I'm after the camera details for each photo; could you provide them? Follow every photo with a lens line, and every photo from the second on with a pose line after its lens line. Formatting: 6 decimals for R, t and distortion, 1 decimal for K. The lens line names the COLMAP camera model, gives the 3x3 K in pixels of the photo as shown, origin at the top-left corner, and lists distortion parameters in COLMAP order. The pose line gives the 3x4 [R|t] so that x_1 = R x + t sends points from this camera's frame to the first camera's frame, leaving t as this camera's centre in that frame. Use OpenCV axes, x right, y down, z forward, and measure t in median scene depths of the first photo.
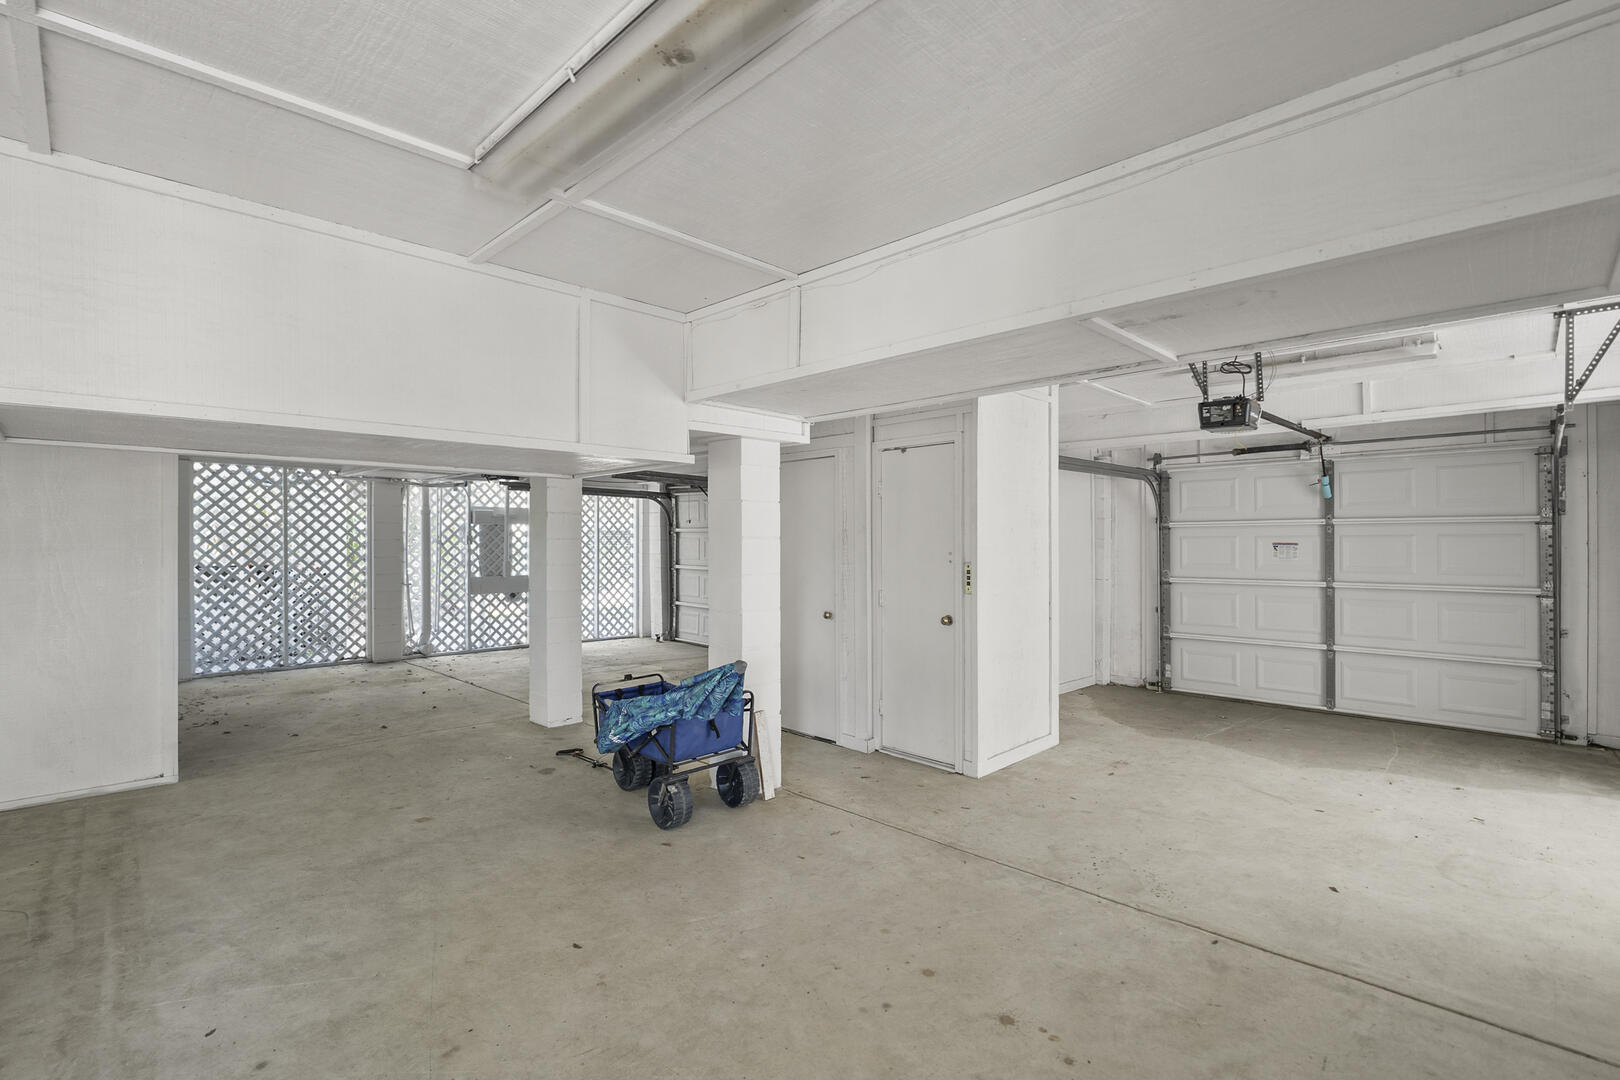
lens RADIAL K [[725.0, 0, 810.0], [0, 725.0, 540.0], [0, 0, 1]] dist [-0.003284, -0.000209]
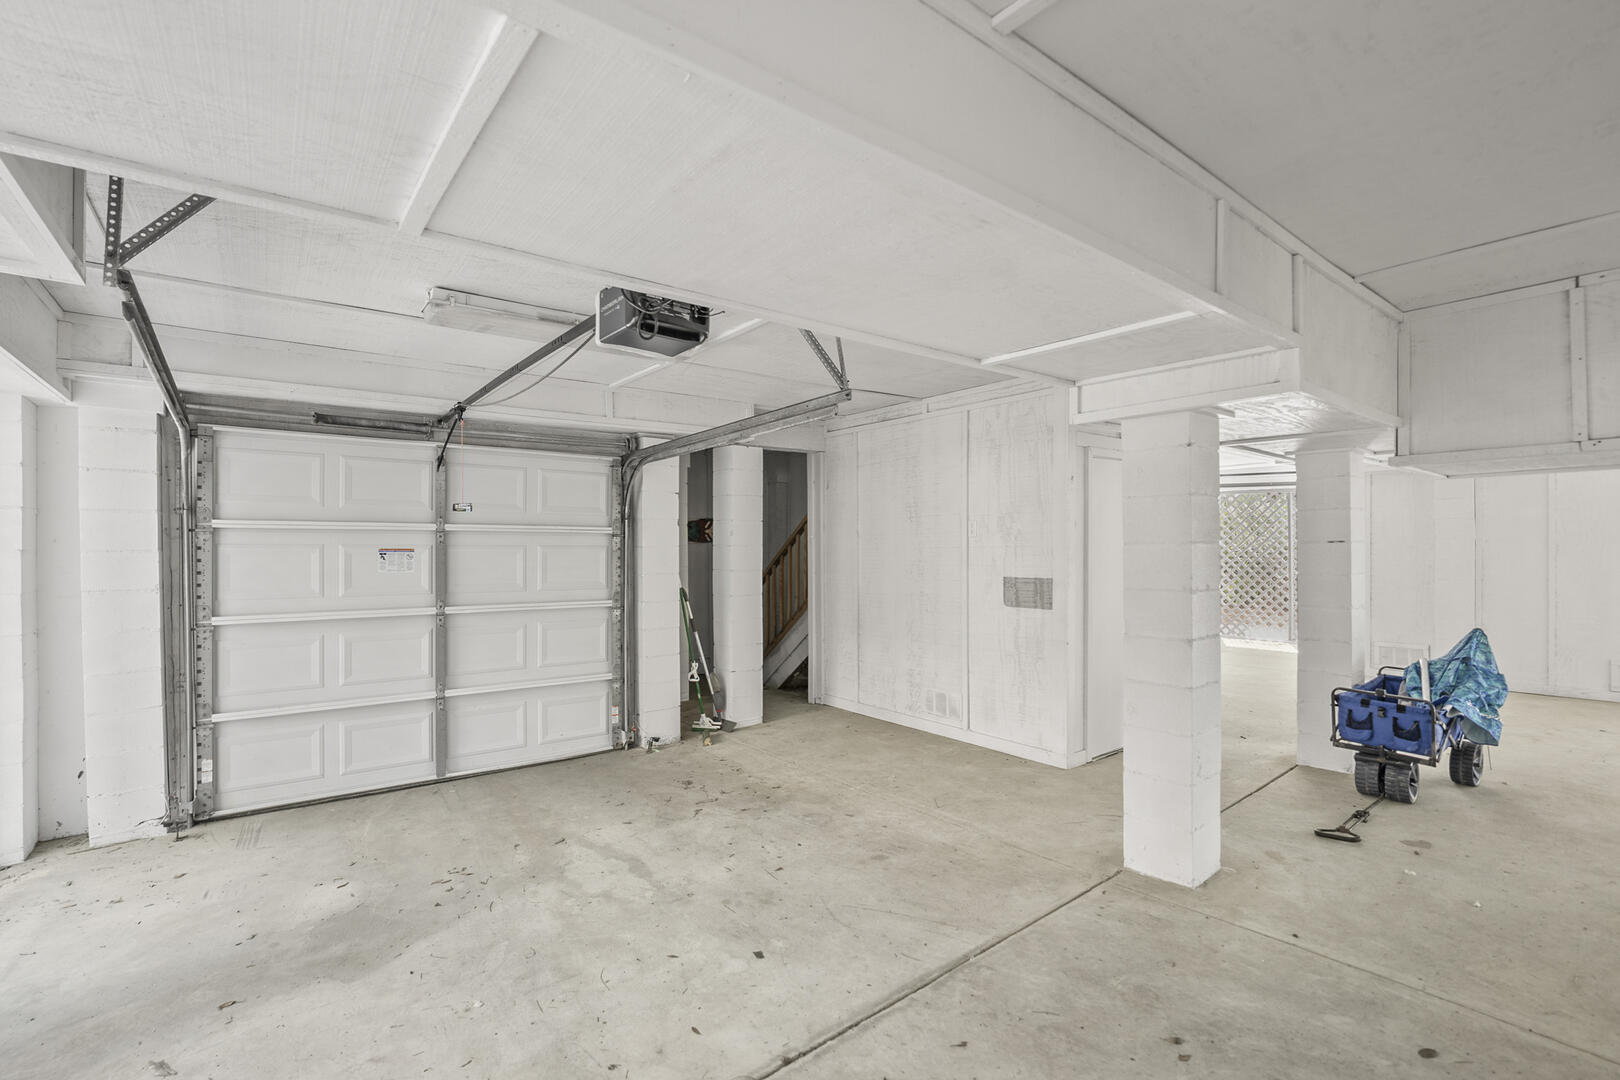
lens RADIAL K [[725.0, 0, 810.0], [0, 725.0, 540.0], [0, 0, 1]] dist [-0.003284, -0.000209]
pose [[0.118739, 0.004762, 0.992914, -1.124433], [0.005931, 0.999967, -0.005505, -0.001938], [-0.992908, 0.006543, 0.118707, 1.448320]]
